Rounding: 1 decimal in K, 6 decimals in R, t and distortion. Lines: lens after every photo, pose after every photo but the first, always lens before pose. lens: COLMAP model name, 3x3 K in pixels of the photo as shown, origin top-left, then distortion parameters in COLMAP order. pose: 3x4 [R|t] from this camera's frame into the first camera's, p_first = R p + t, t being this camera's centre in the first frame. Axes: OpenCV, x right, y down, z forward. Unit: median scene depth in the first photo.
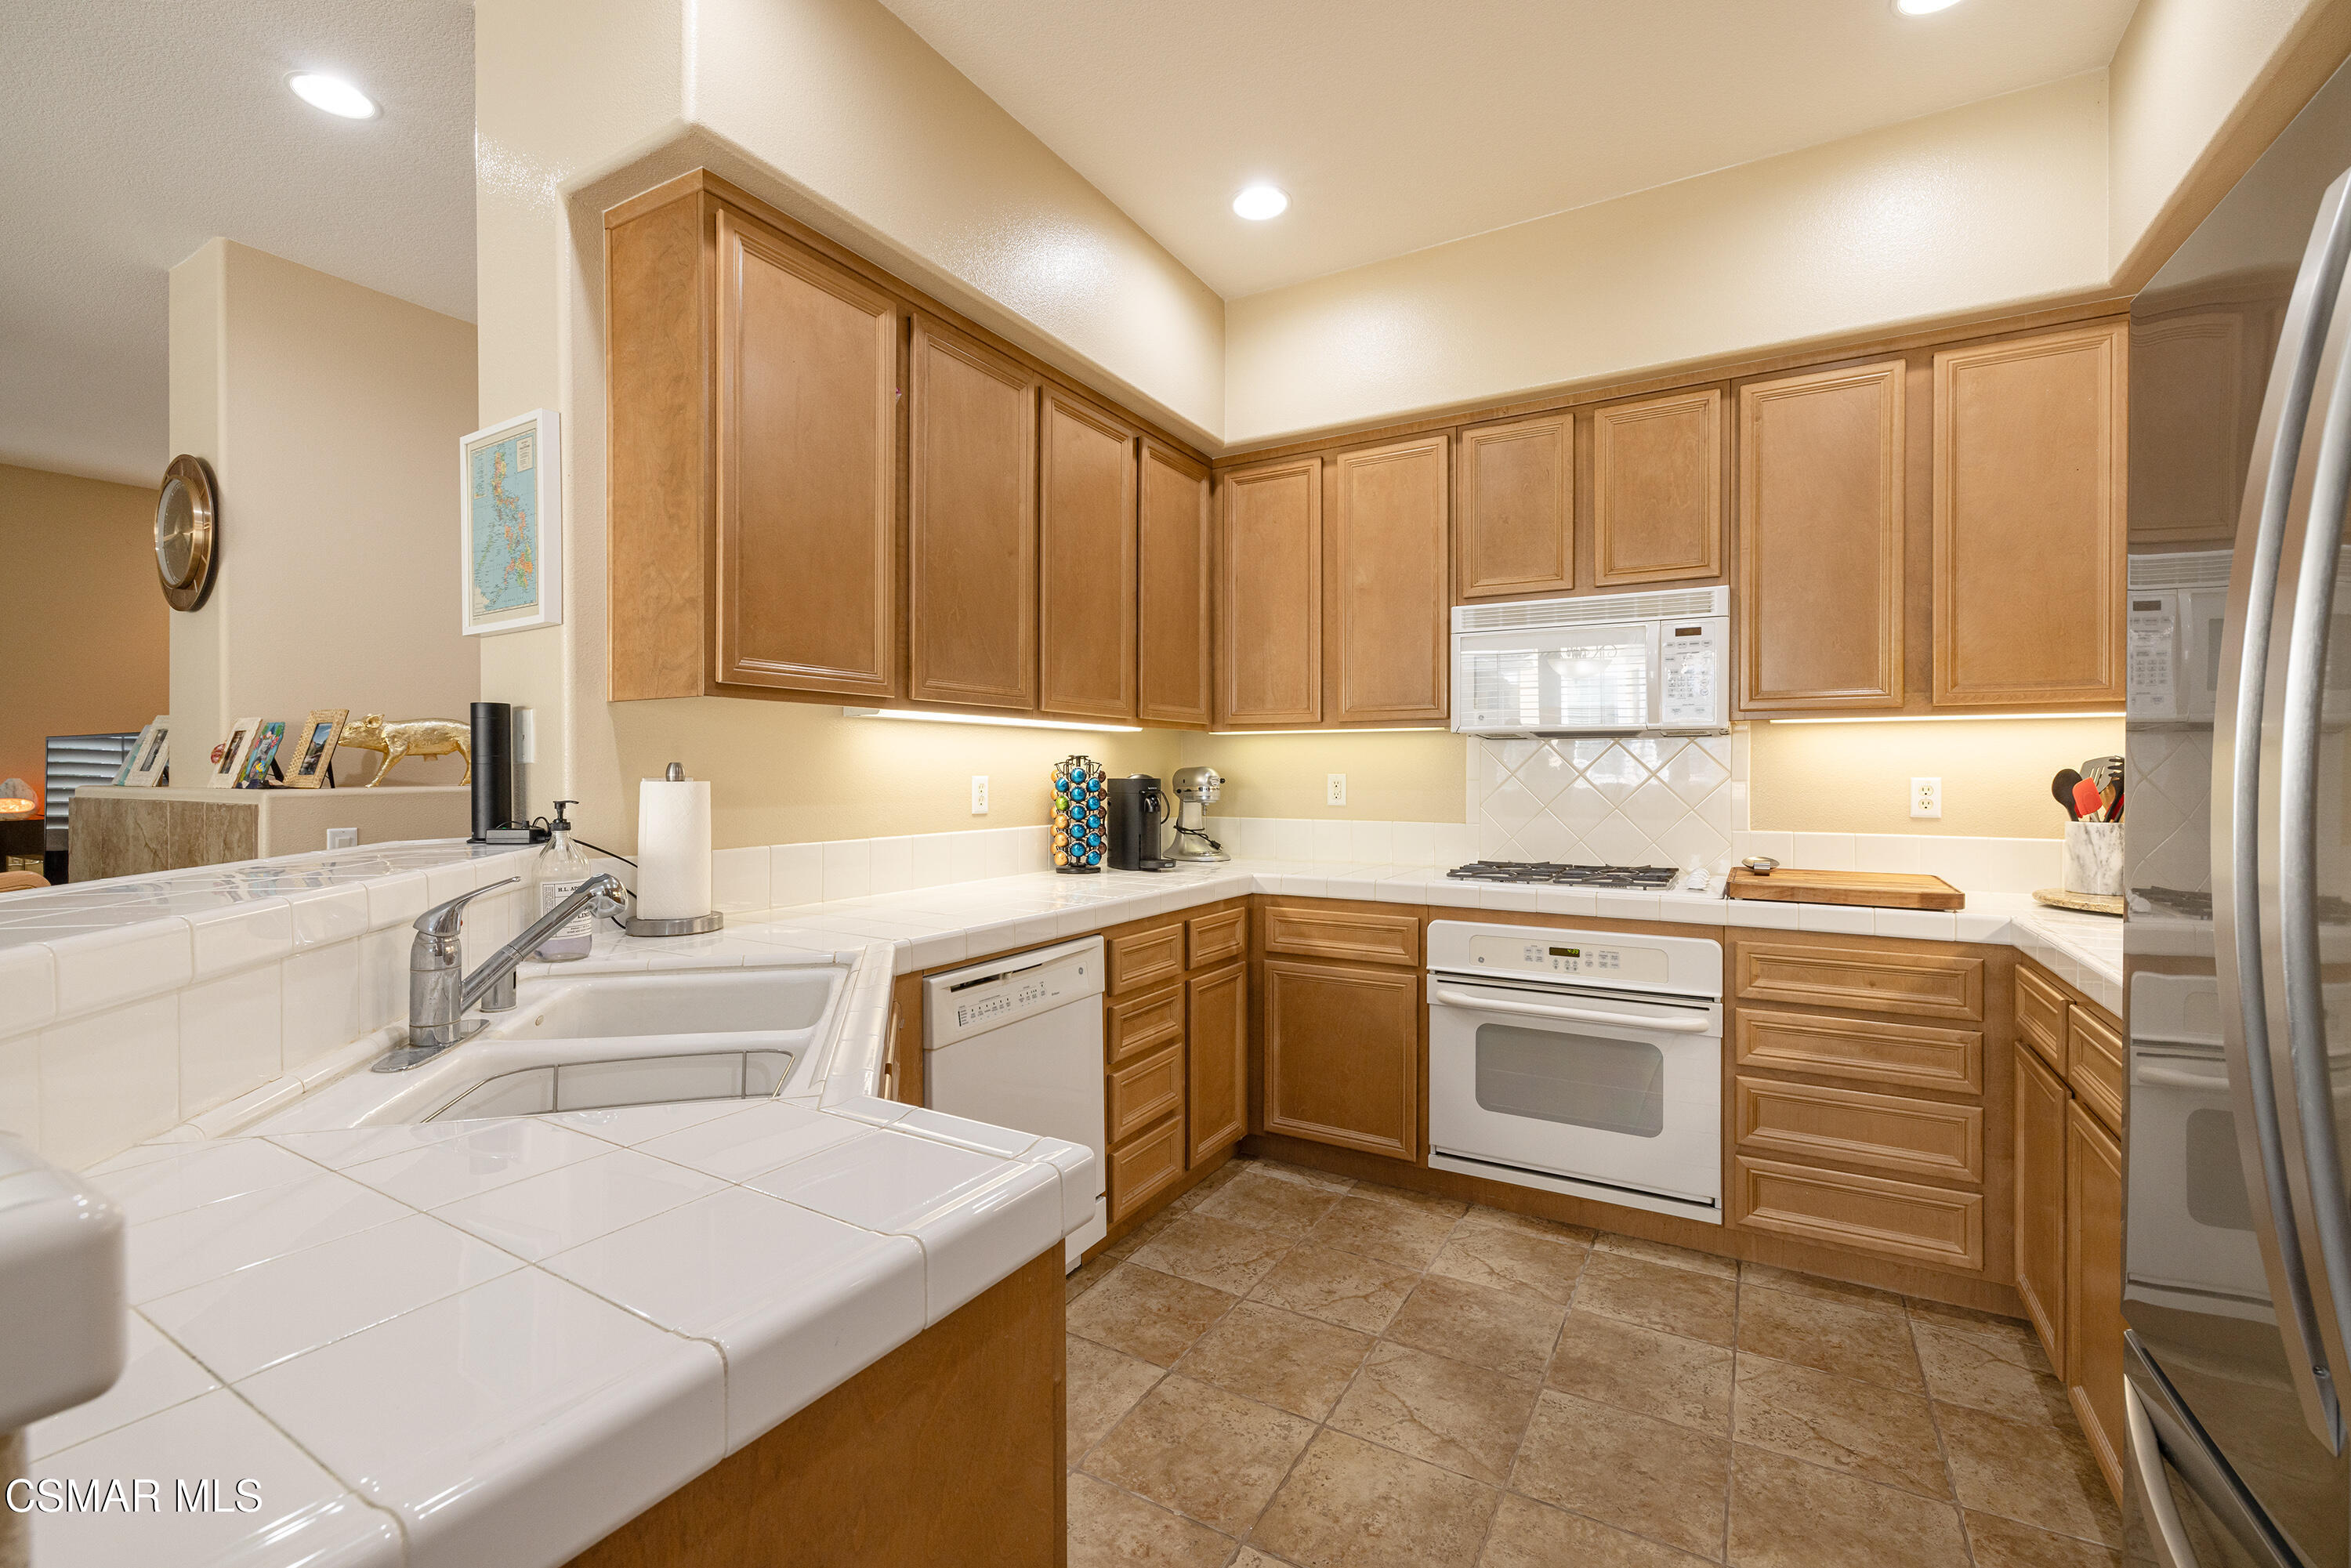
lens RADIAL K [[1010.7, 0, 1150.4], [0, 1010.7, 780.0], [0, 0, 1]] dist [-0.001064, 0.000282]
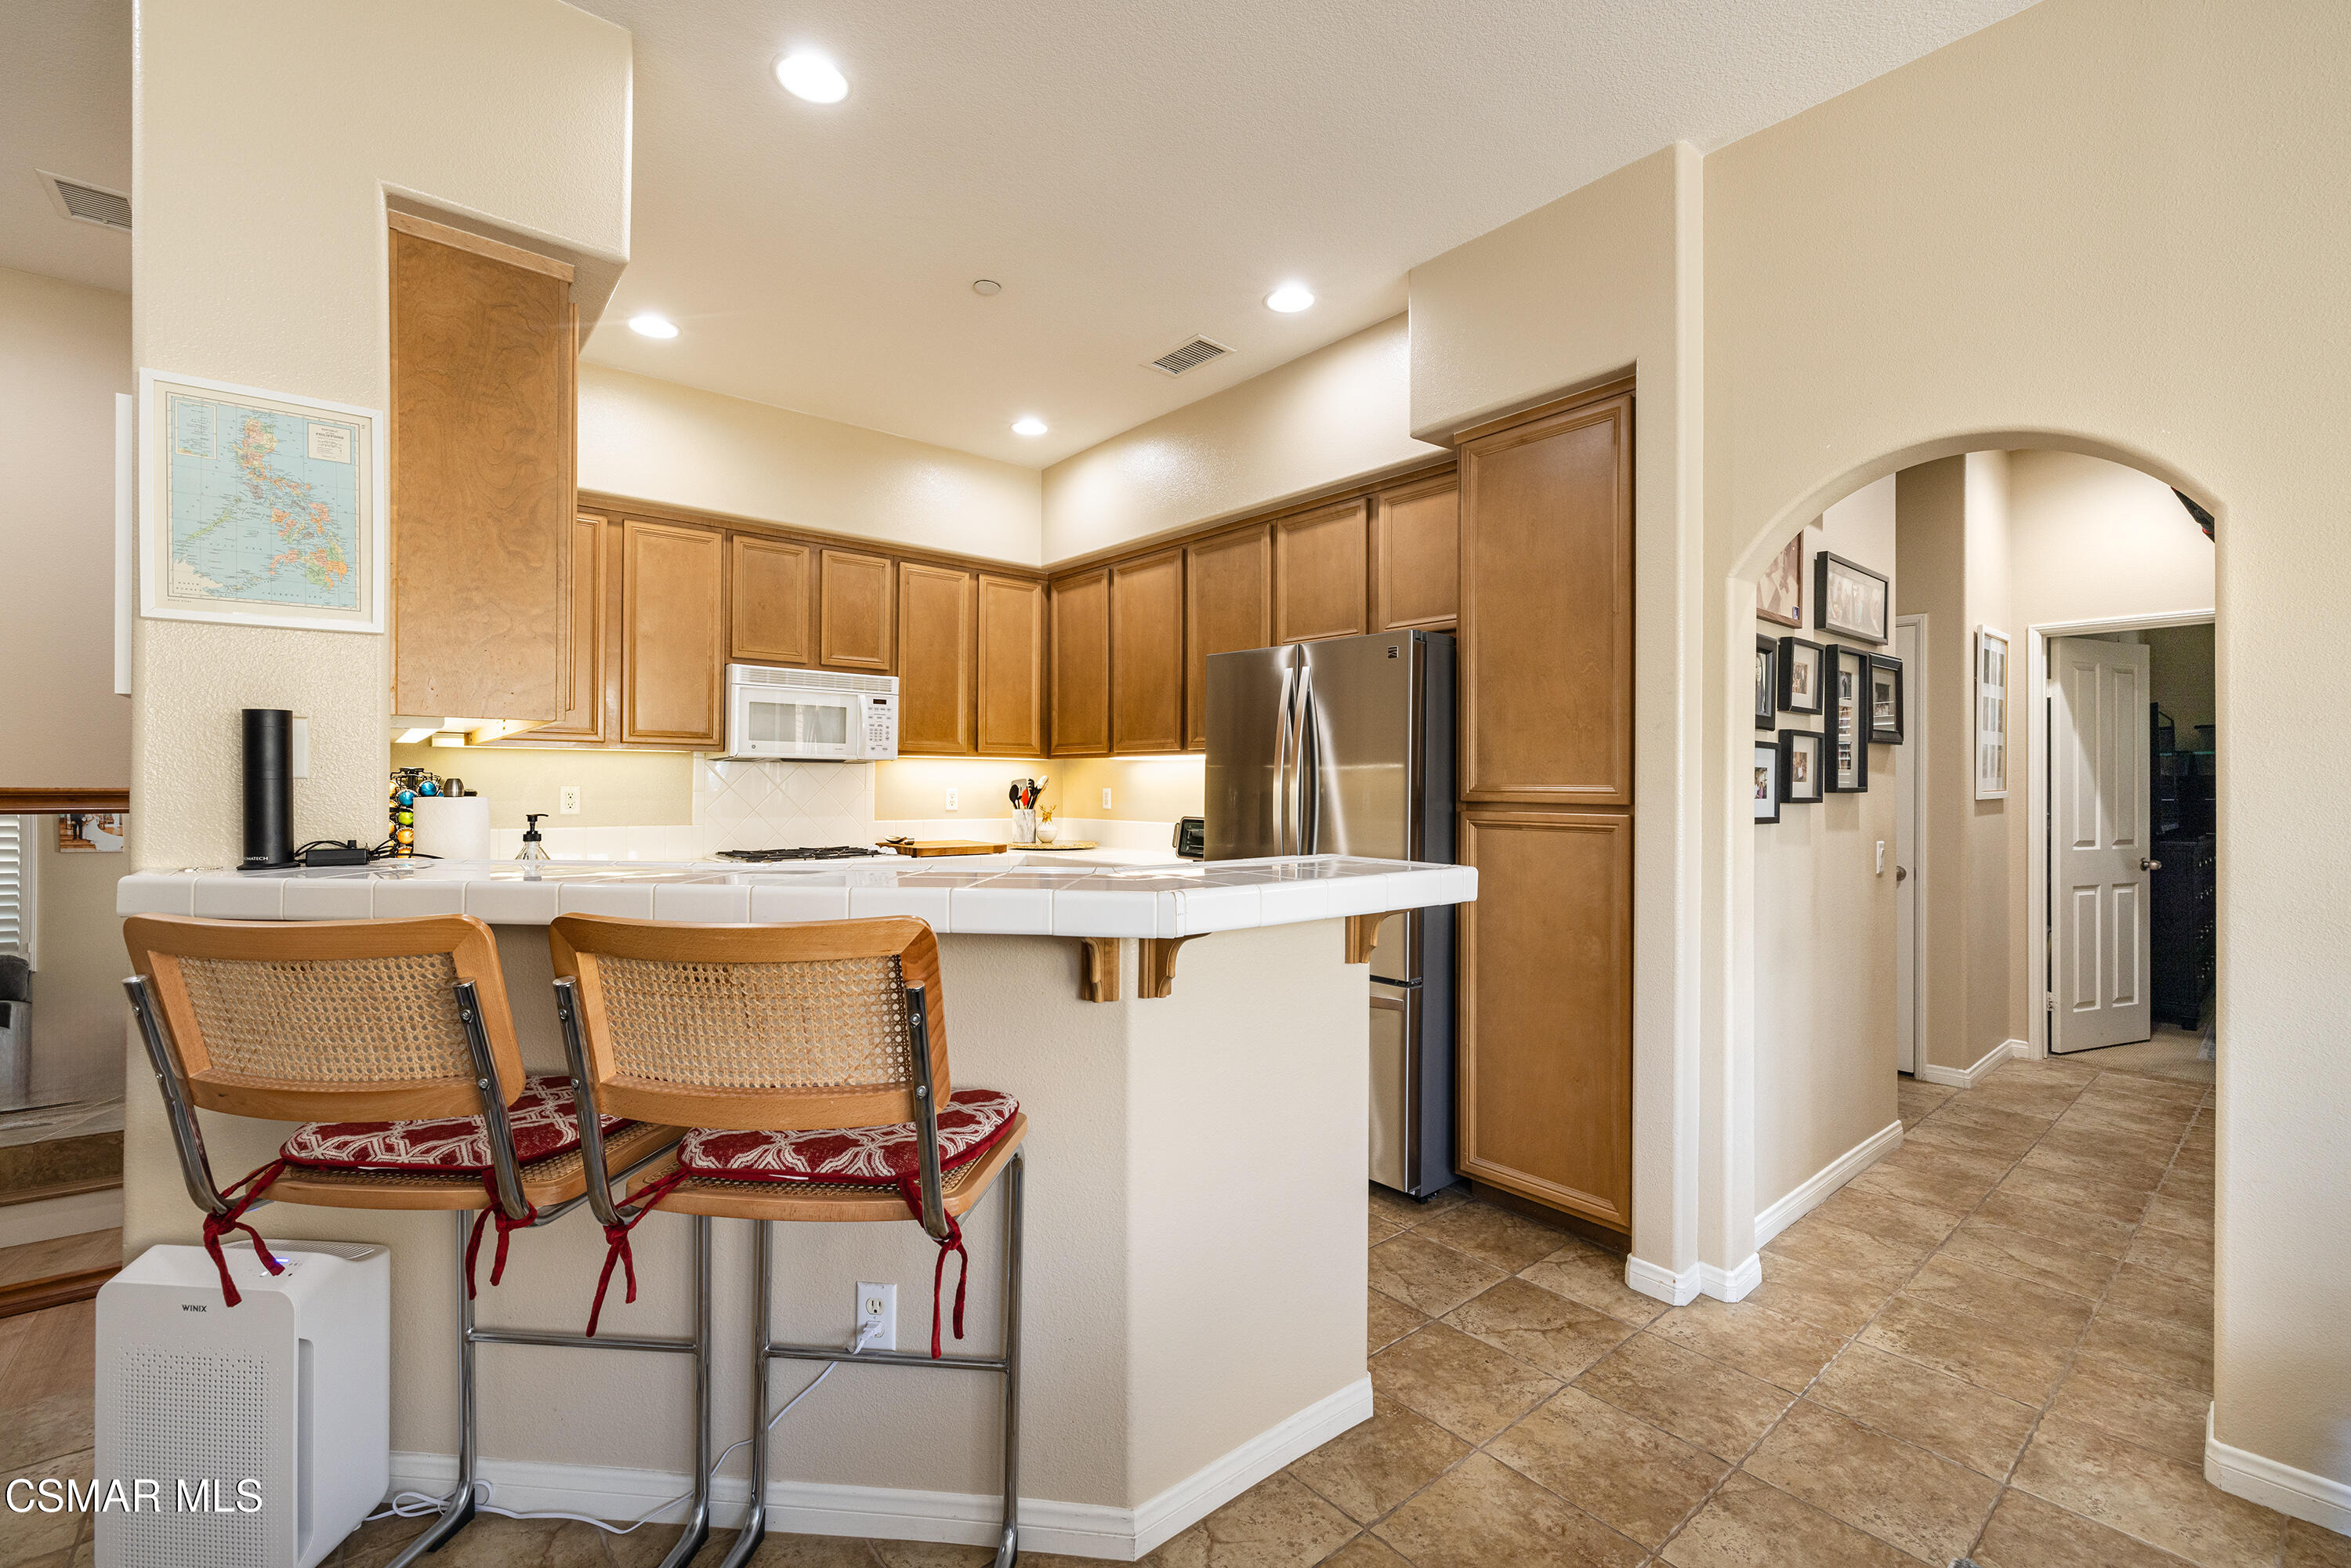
lens RADIAL K [[1010.7, 0, 1176.2], [0, 1010.7, 777.0], [0, 0, 1]] dist [-0.001064, 0.000282]
pose [[0.329095, 0.007680, 0.944266, -0.866797], [0.003593, 0.999950, -0.009385, -0.004713], [-0.944290, 0.006481, 0.329051, -0.010477]]
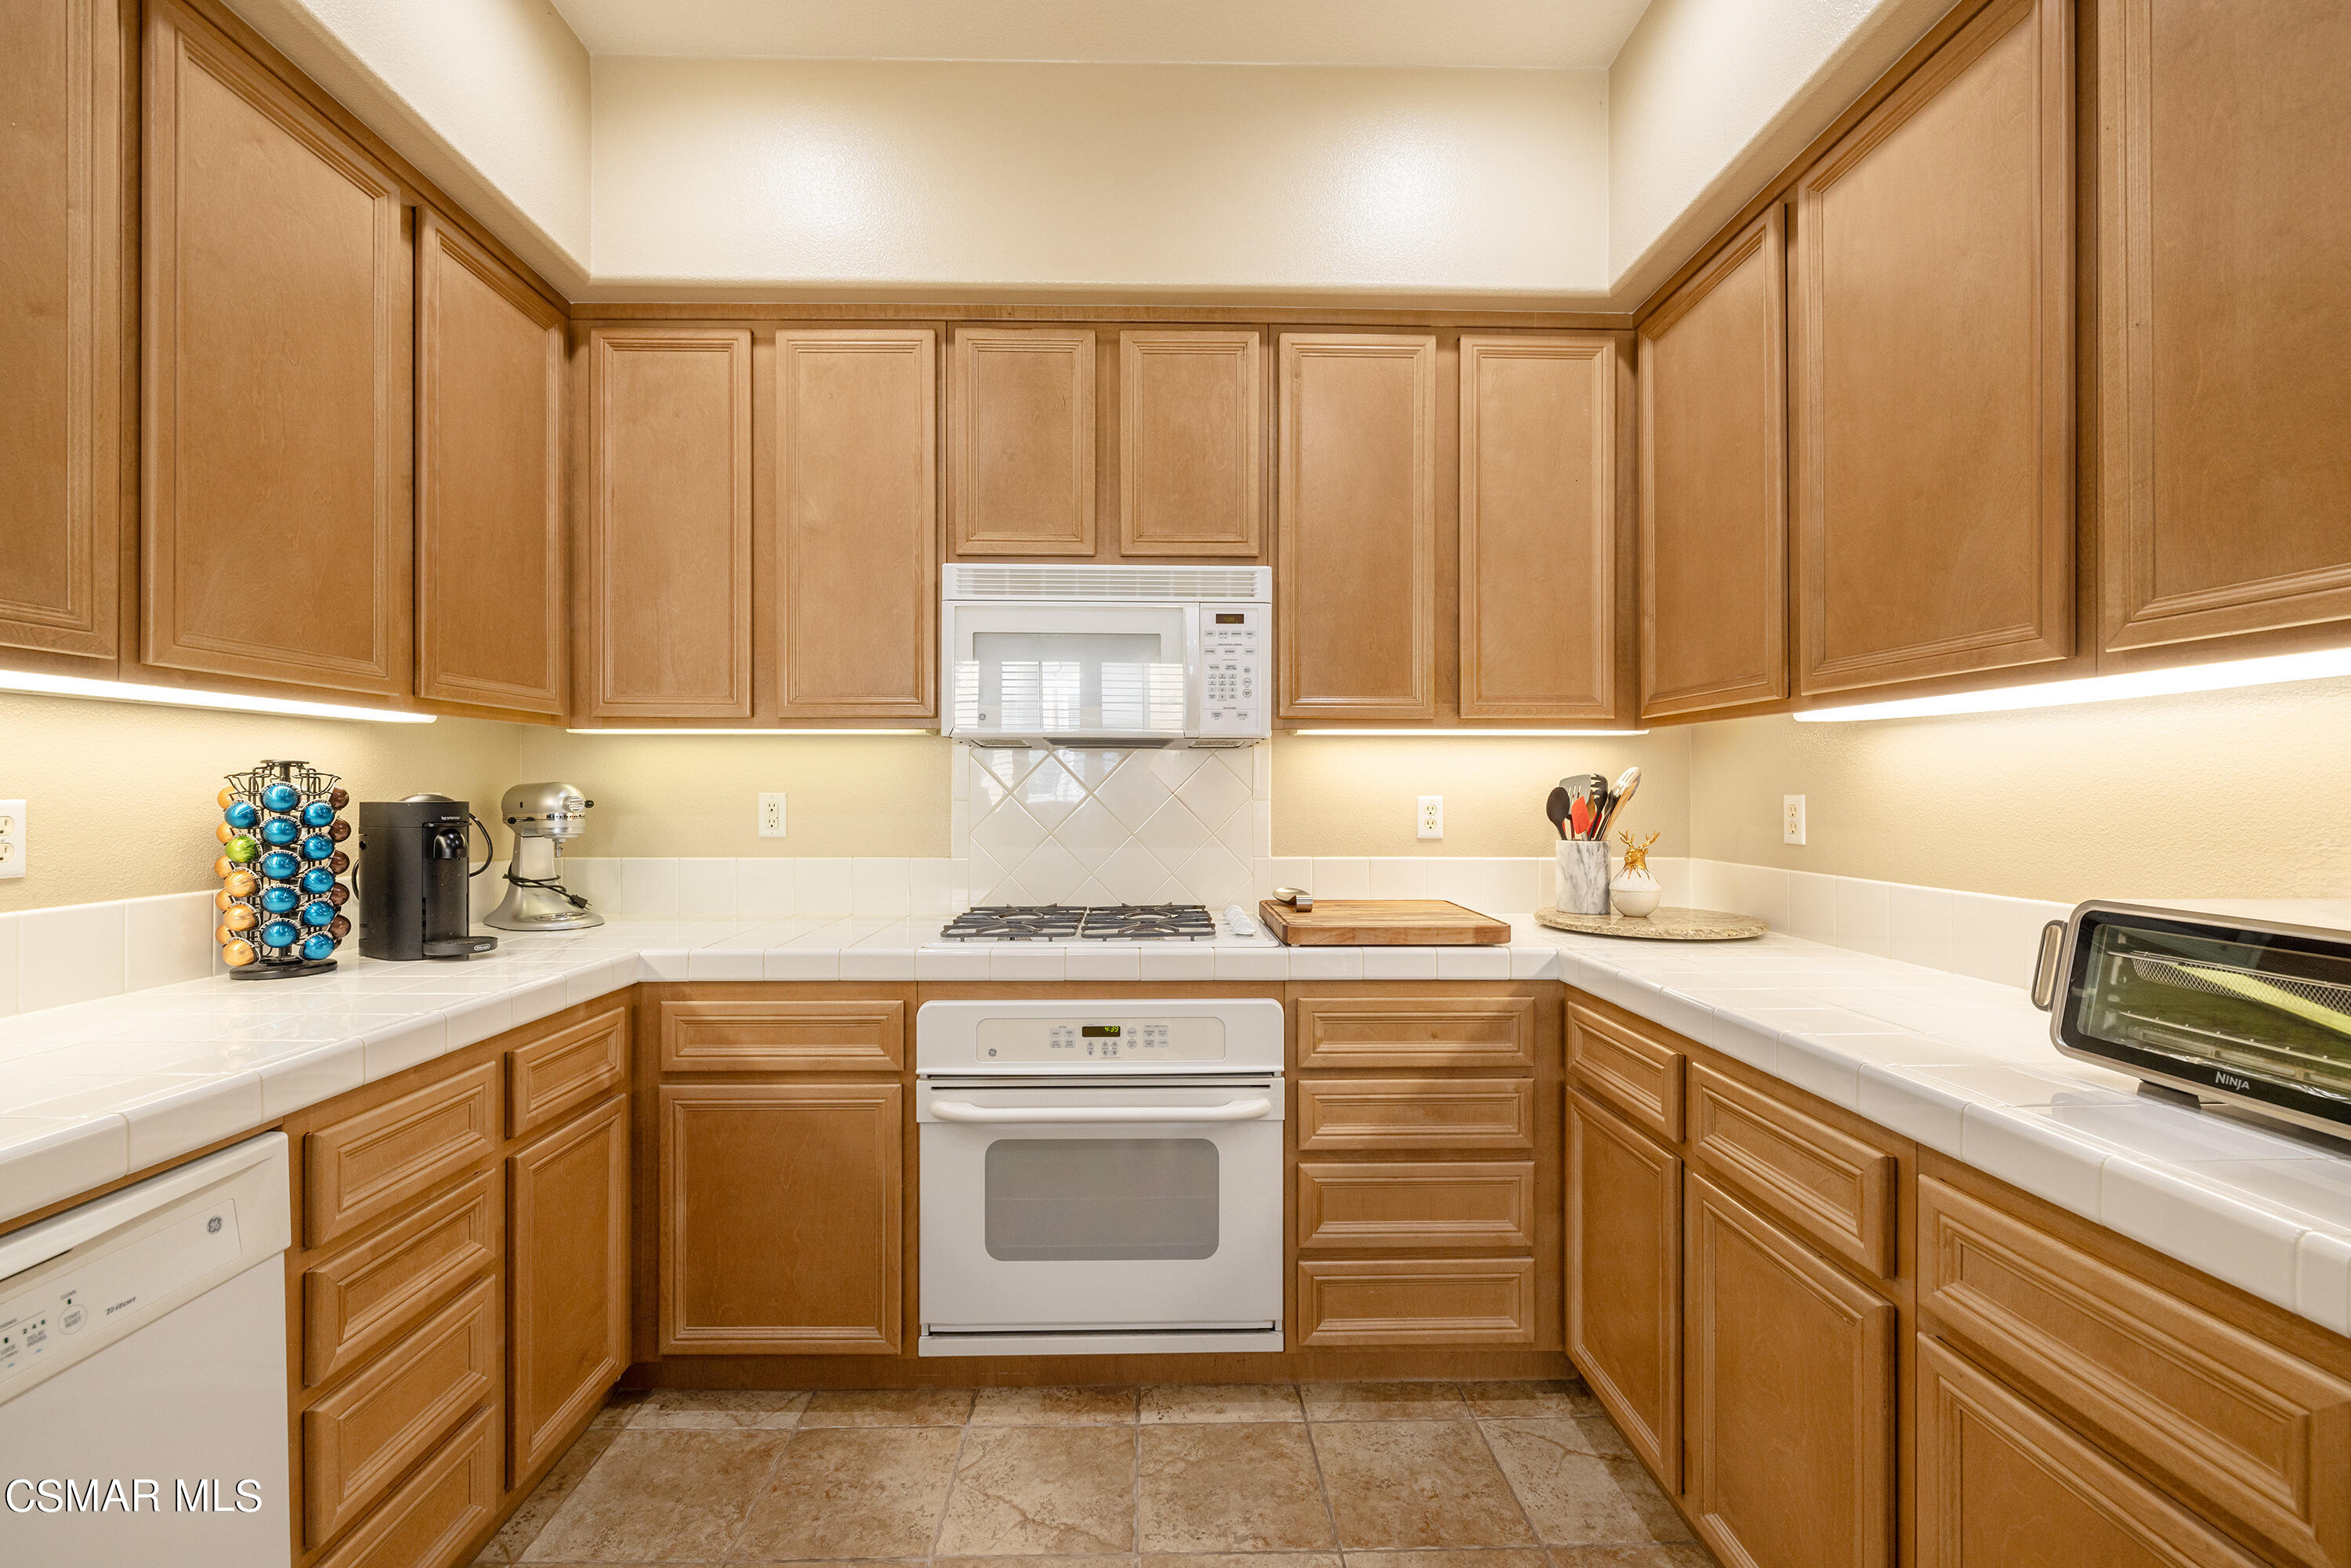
lens RADIAL K [[1010.7, 0, 1147.1], [0, 1010.7, 790.0], [0, 0, 1]] dist [-0.001064, 0.000282]
pose [[0.848910, -0.000484, 0.528537, 0.042138], [0.004337, 0.999972, -0.006050, -0.003469], [-0.528520, 0.007428, 0.848889, 0.336343]]
